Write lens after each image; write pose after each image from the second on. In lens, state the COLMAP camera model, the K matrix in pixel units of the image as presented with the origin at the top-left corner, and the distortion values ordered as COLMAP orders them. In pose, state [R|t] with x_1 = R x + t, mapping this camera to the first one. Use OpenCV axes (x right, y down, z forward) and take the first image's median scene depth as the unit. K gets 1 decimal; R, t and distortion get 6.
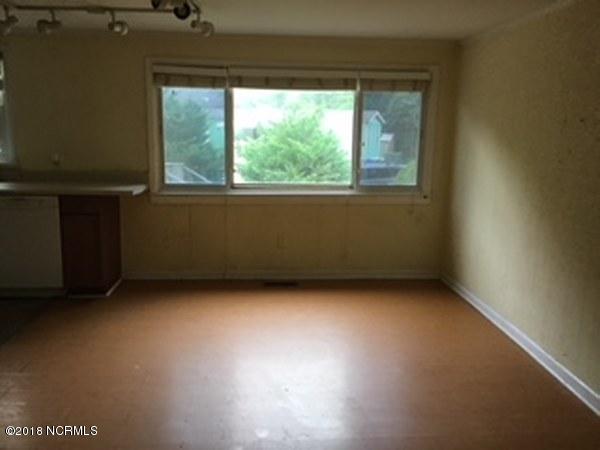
lens RADIAL K [[539.5, 0, 298.0], [0, 539.5, 223.1], [0, 0, 1]] dist [0.093670, -0.146379]
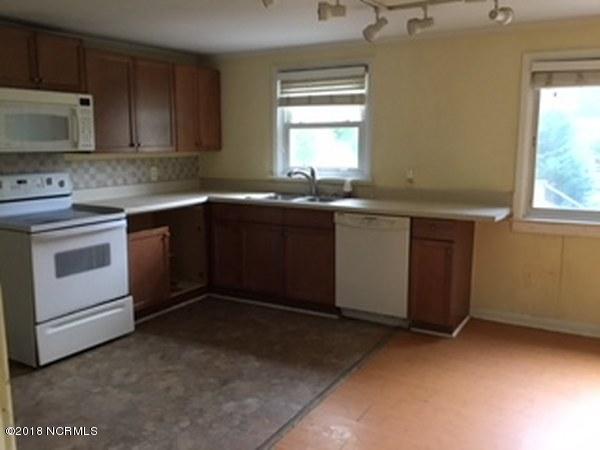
lens RADIAL K [[539.5, 0, 298.0], [0, 539.5, 223.1], [0, 0, 1]] dist [0.093670, -0.146379]
pose [[0.823558, 0.068238, -0.563112, -0.082413], [-0.082132, 0.996621, 0.000650, -0.024446], [0.561254, 0.045714, 0.826380, 0.149172]]
